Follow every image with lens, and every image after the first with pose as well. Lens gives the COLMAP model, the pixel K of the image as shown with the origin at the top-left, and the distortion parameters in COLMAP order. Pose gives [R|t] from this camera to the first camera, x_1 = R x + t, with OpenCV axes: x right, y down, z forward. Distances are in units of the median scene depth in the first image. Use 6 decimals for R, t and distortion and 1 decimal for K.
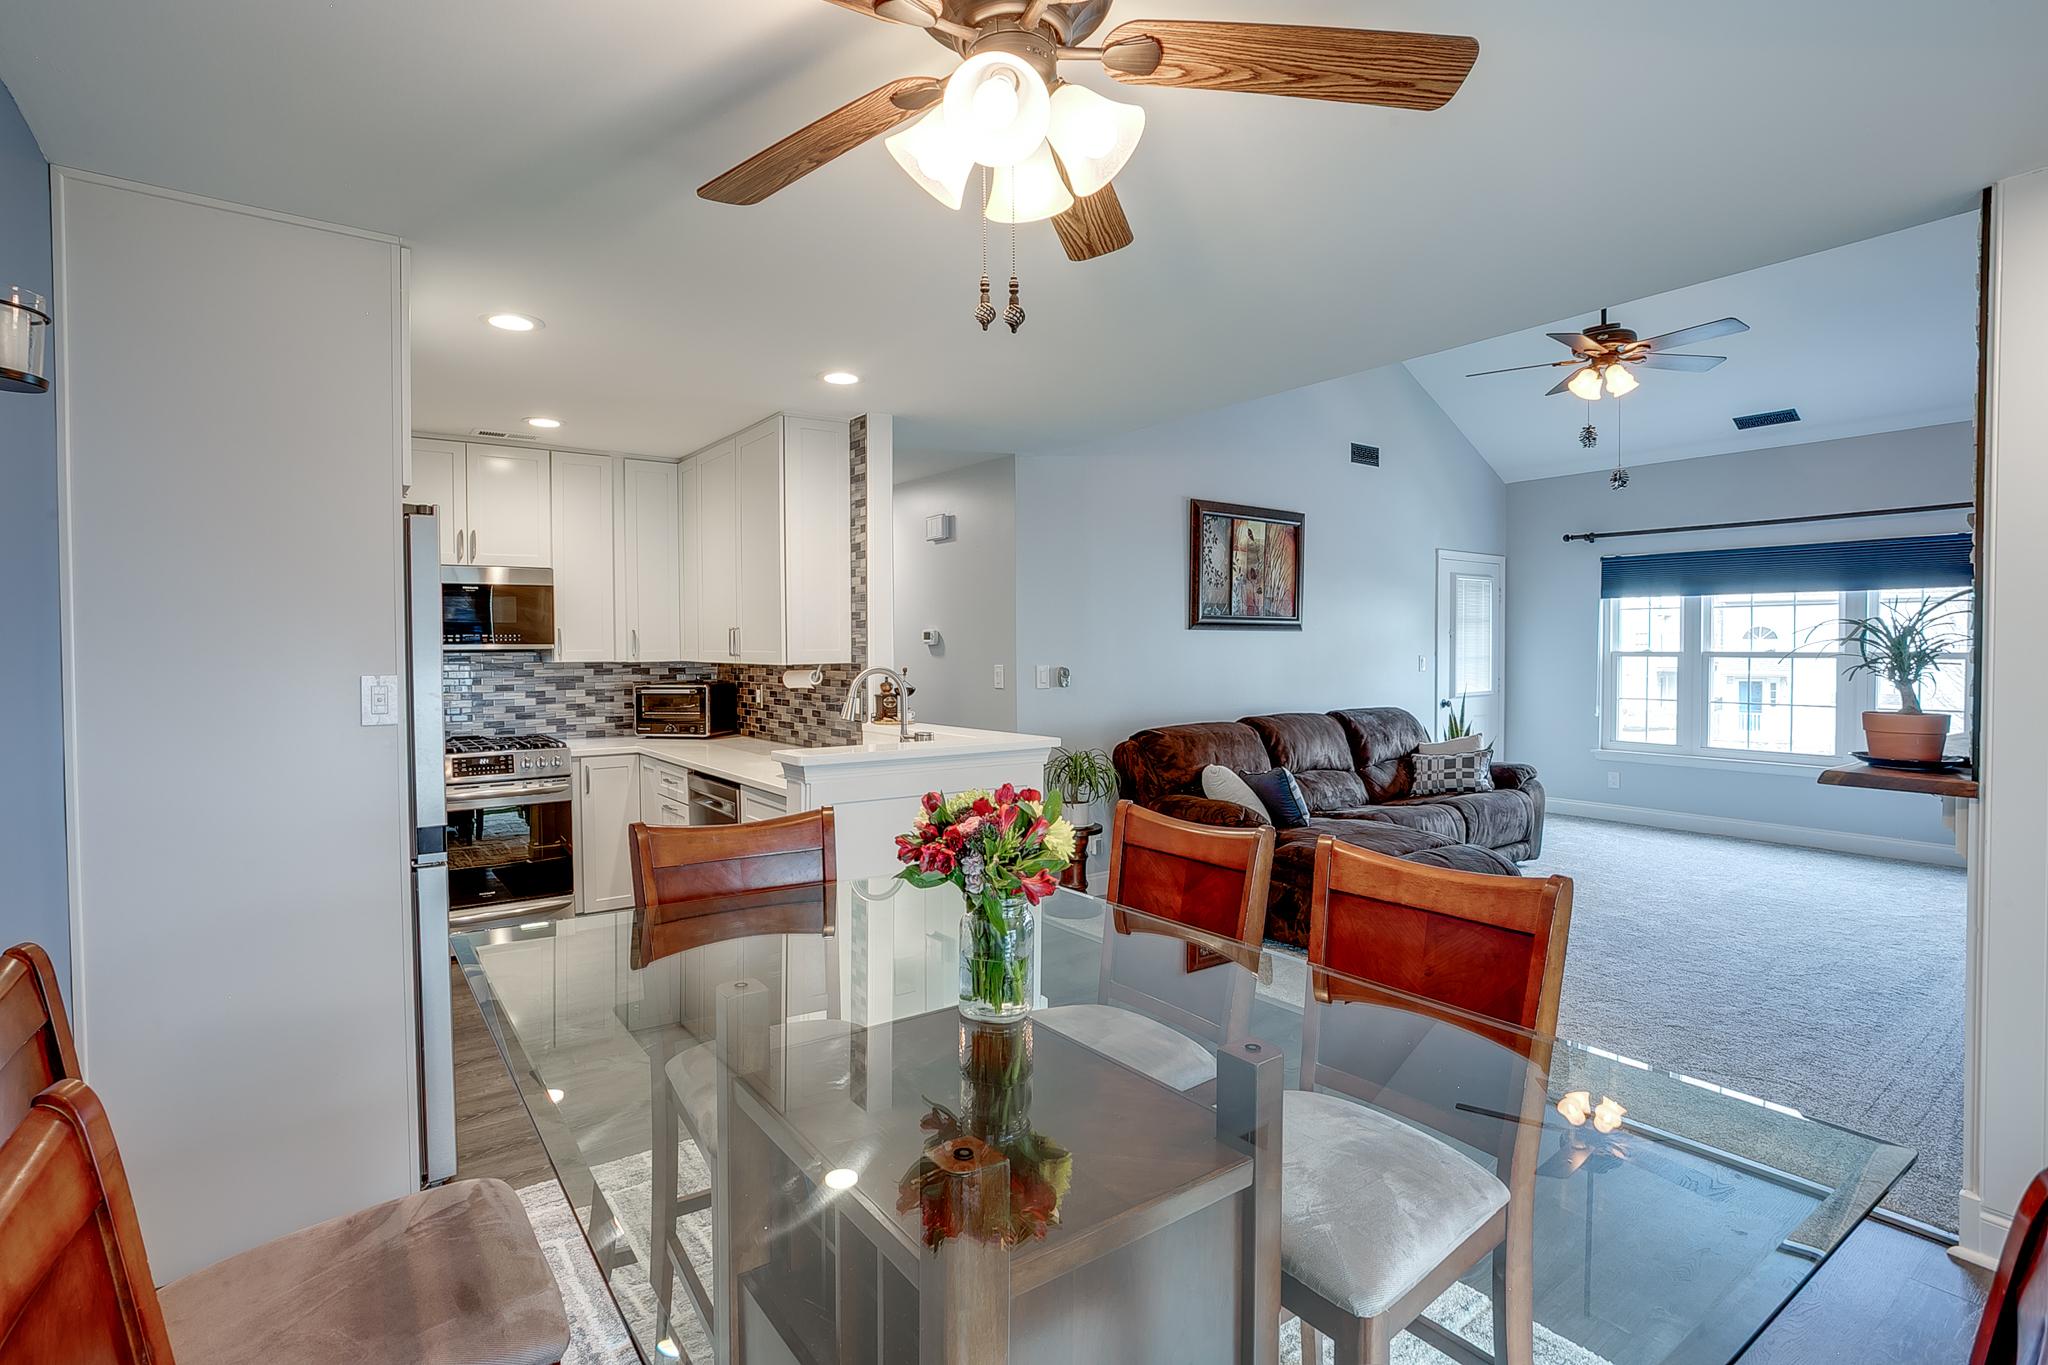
lens RADIAL K [[982.1, 0, 1020.4], [0, 982.1, 669.1], [0, 0, 1]] dist [-0.029146, 0.011636]
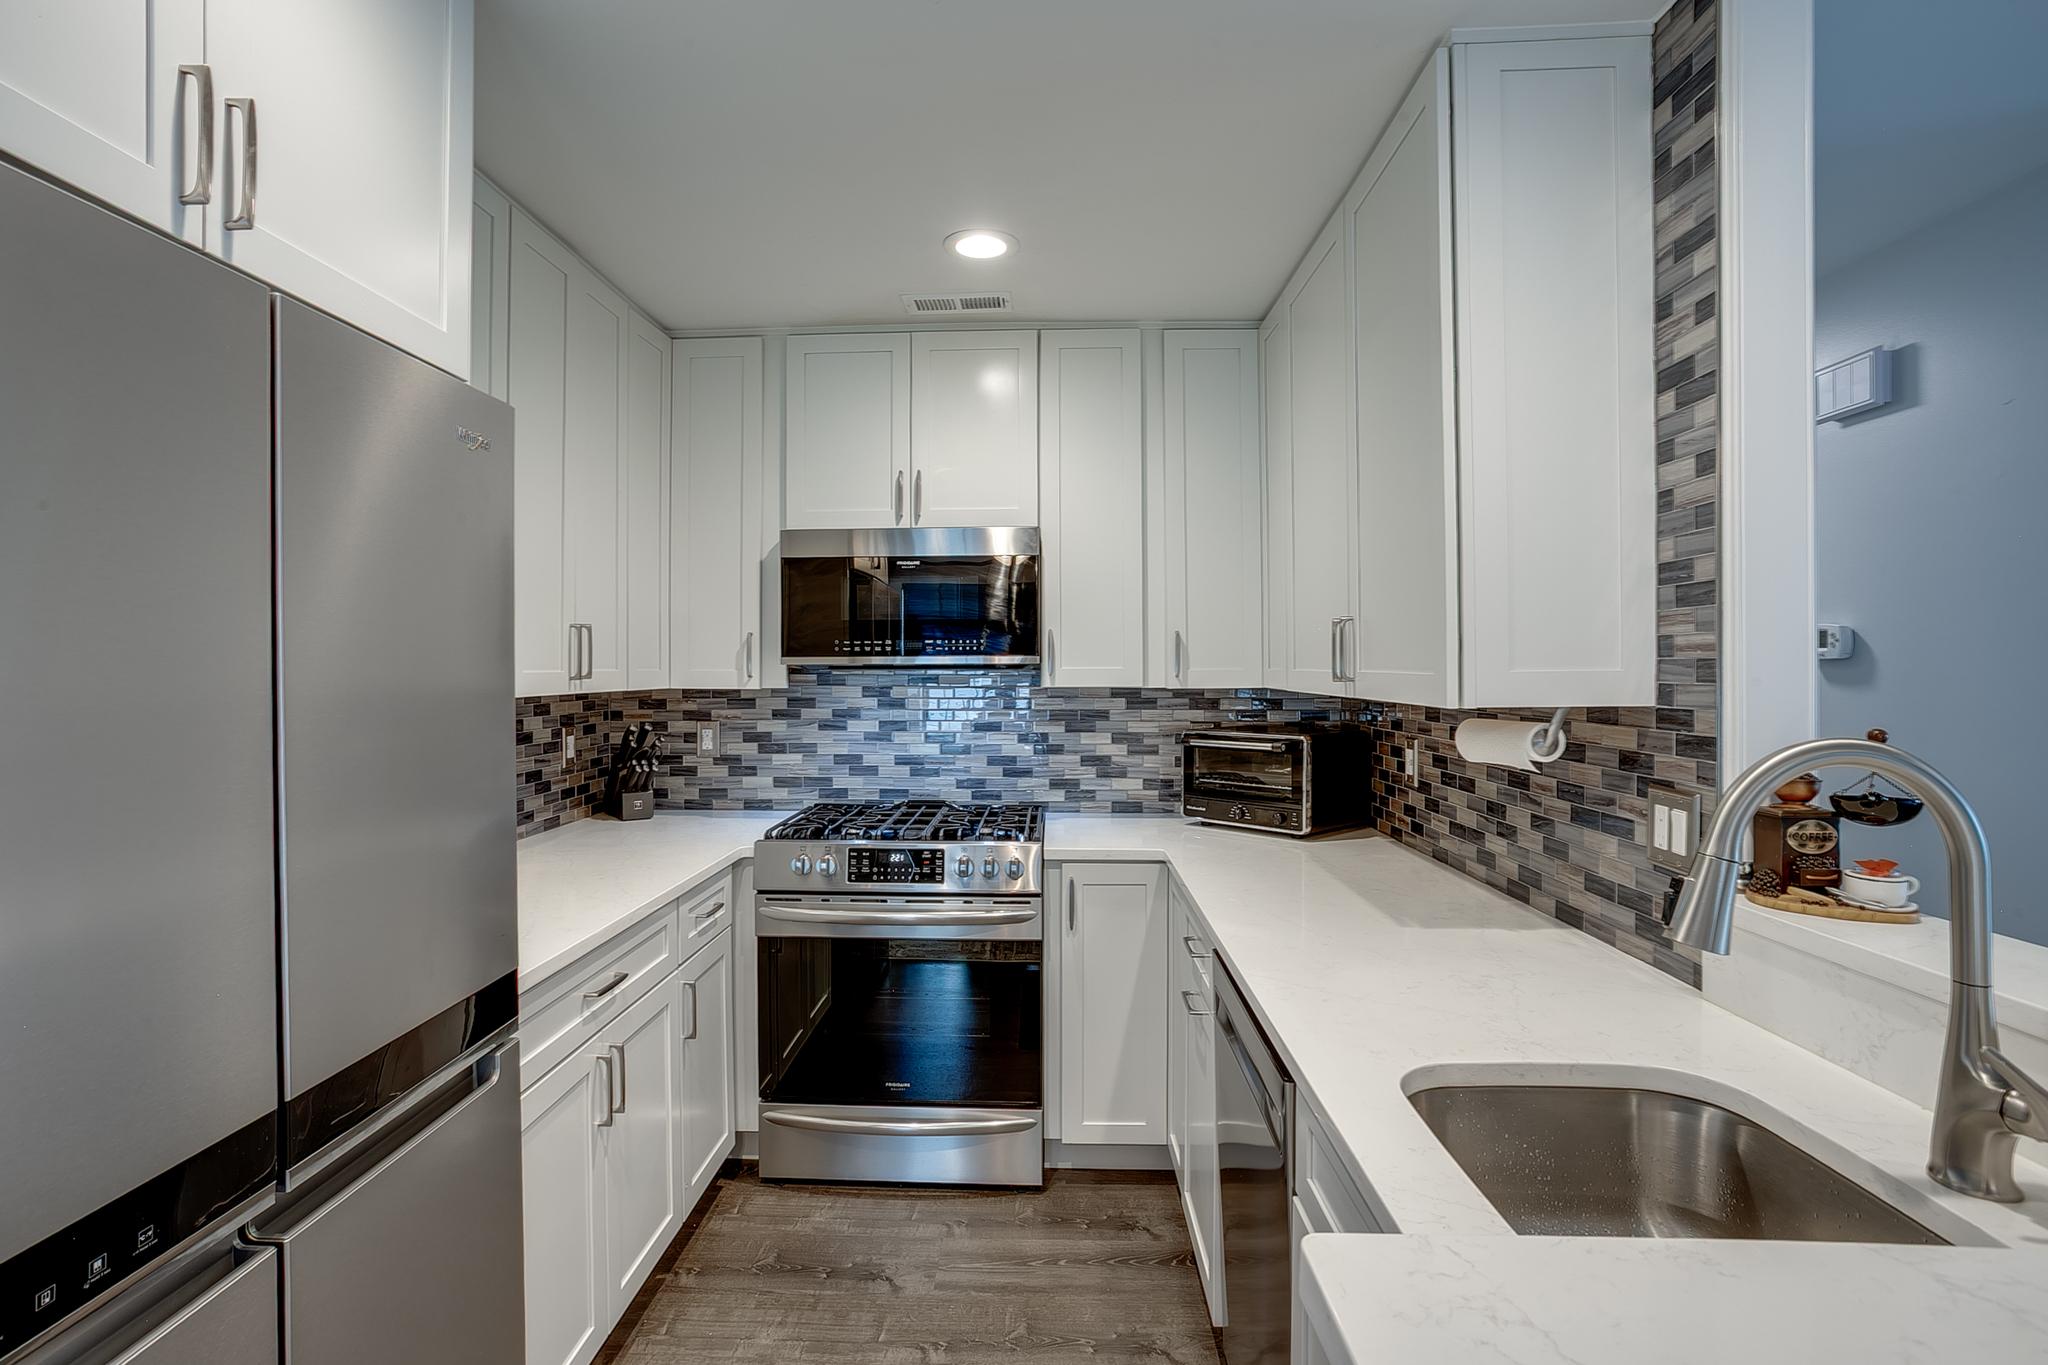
lens RADIAL K [[982.1, 0, 993.7], [0, 982.1, 657.6], [0, 0, 1]] dist [-0.029146, 0.011636]
pose [[0.762469, -0.000847, -0.647024, -0.114786], [-0.020114, 0.999485, -0.025012, -0.009282], [0.646711, 0.032085, 0.762060, 0.517452]]
